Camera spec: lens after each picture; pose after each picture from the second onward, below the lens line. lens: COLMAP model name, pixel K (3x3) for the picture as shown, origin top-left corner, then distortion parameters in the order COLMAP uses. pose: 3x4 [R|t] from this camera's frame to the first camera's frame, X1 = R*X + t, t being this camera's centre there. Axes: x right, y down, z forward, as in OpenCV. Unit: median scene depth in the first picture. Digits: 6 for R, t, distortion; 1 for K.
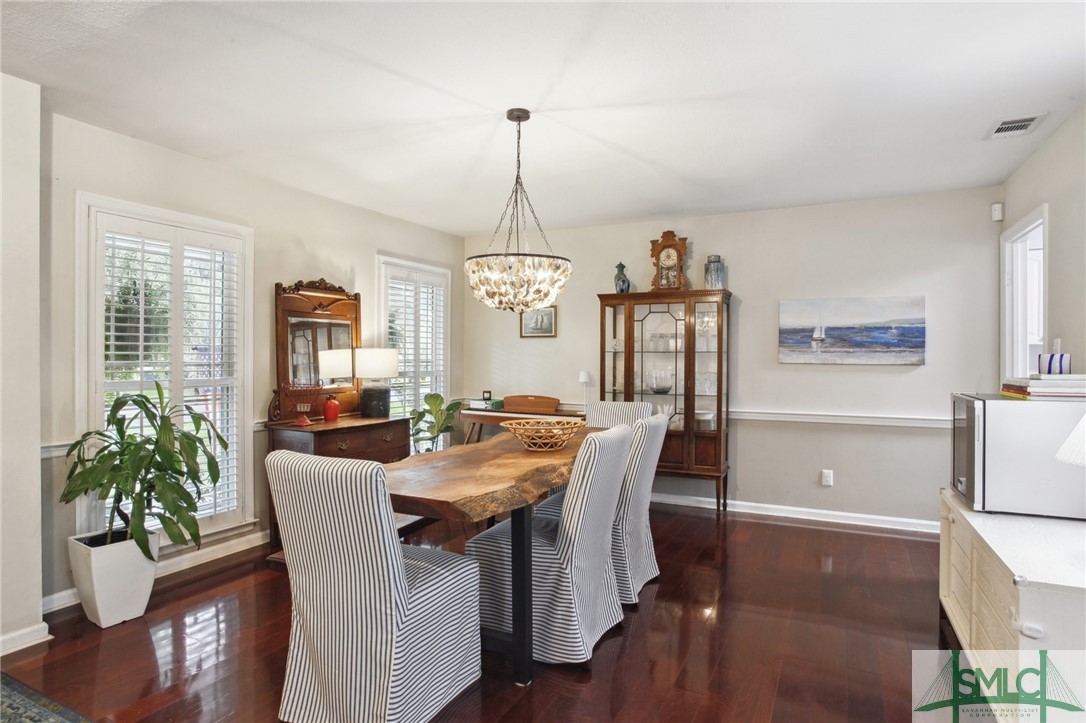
lens RADIAL K [[596.1, 0, 599.5], [0, 596.1, 357.9], [0, 0, 1]] dist [-0.034244, 0.009020]
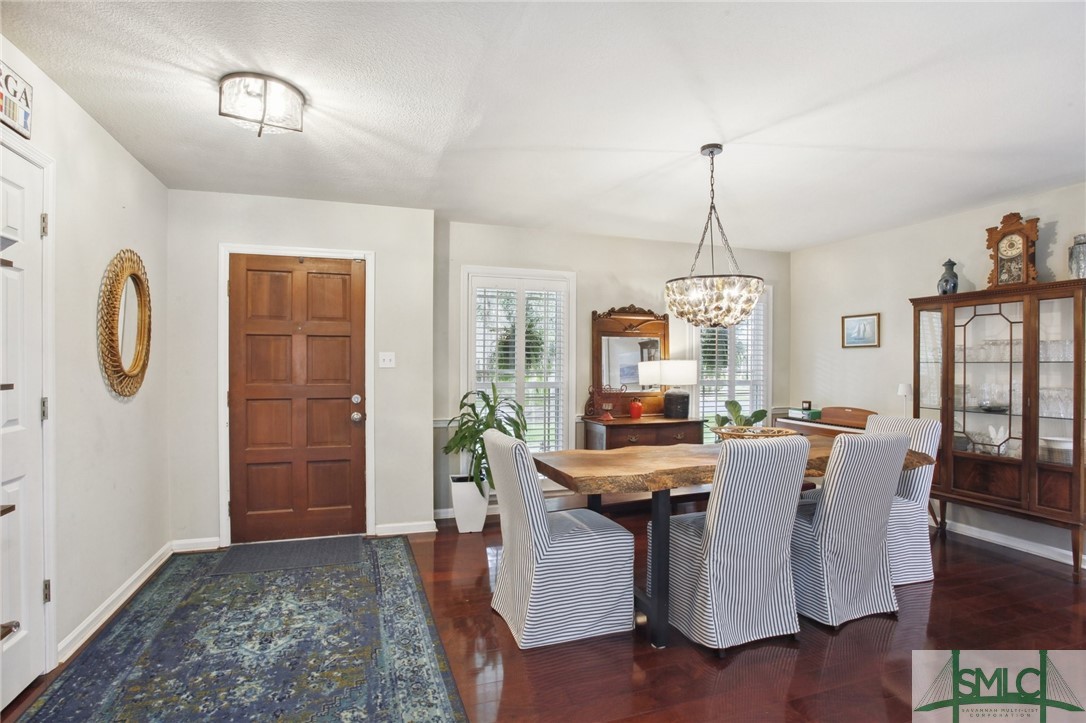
lens RADIAL K [[544.2, 0, 532.6], [0, 544.2, 368.9], [0, 0, 1]] dist [-0.020874, 0.003621]
pose [[0.722464, 0.004898, -0.691391, 0.160539], [-0.003684, 0.999988, 0.003234, -0.000886], [0.691399, 0.000211, 0.722473, 0.018809]]
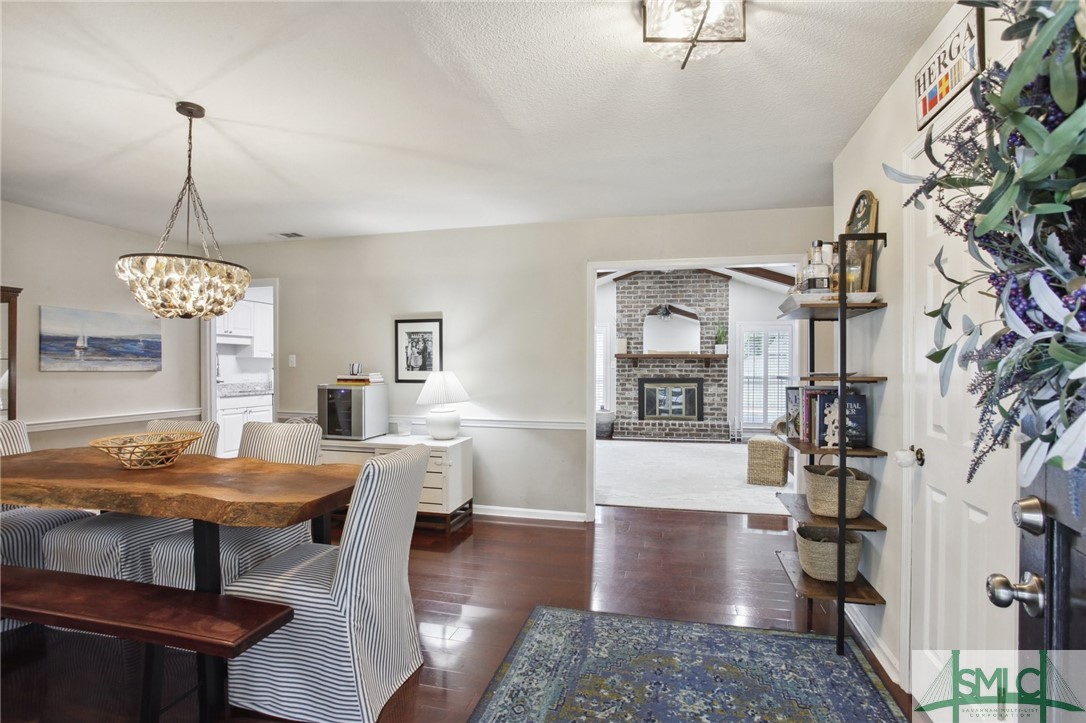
lens RADIAL K [[544.2, 0, 532.8], [0, 544.2, 362.8], [0, 0, 1]] dist [-0.020874, 0.003621]
pose [[-0.228506, 0.000896, 0.973542, -1.080356], [-0.001080, 0.999999, -0.001174, -0.004575], [-0.973542, -0.001320, -0.228505, 0.564585]]
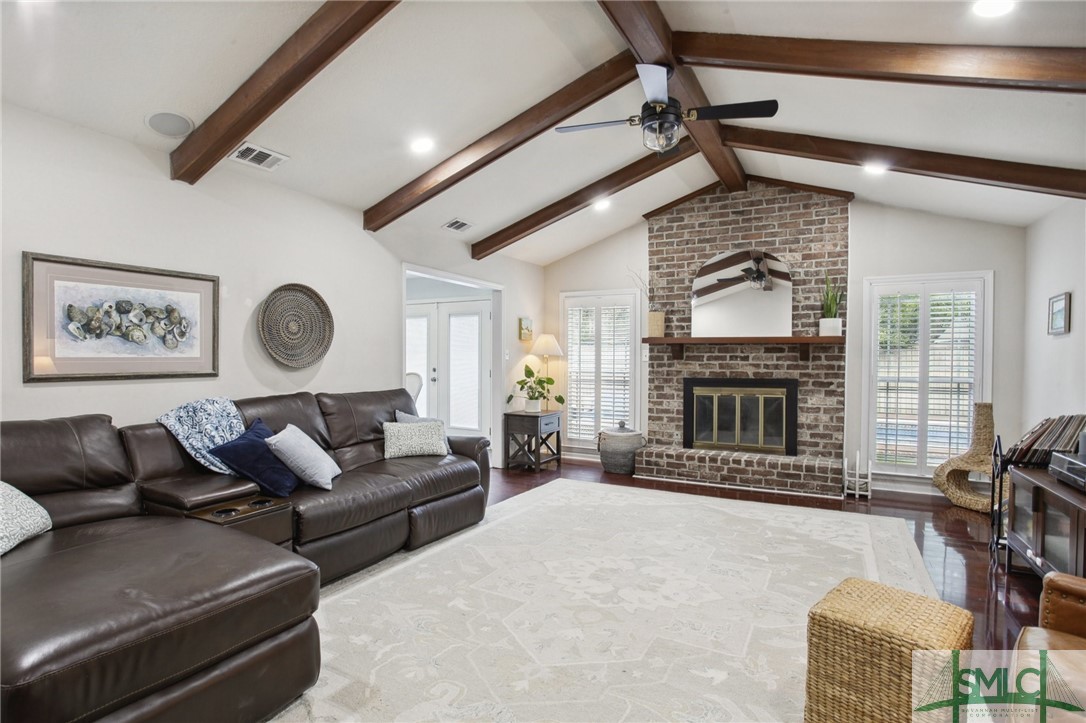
lens RADIAL K [[544.2, 0, 535.5], [0, 544.2, 360.4], [0, 0, 1]] dist [-0.020874, 0.003621]
pose [[0.011202, -0.003006, 0.999933, -1.030314], [-0.006109, 0.999977, 0.003075, -0.003557], [-0.999919, -0.006143, 0.011183, 0.524920]]
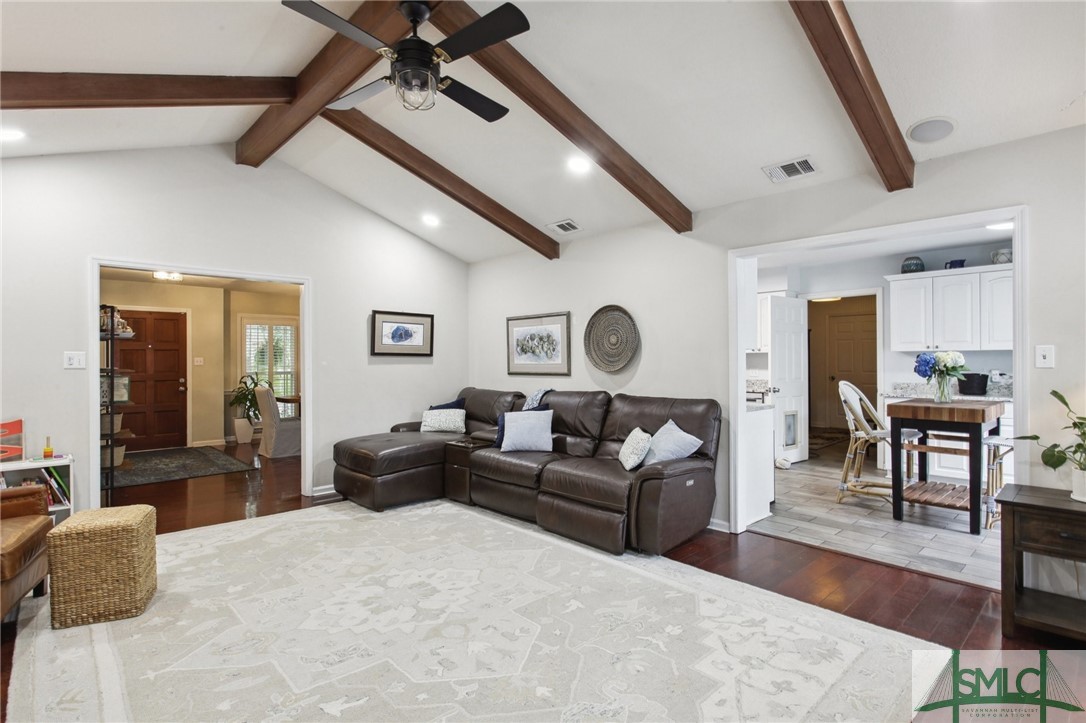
lens RADIAL K [[544.2, 0, 540.9], [0, 544.2, 360.2], [0, 0, 1]] dist [-0.020874, 0.003621]
pose [[0.945889, -0.002869, -0.324476, 0.886848], [0.001461, 0.999988, -0.004582, -0.004950], [0.324486, 0.003860, 0.945883, -0.686713]]
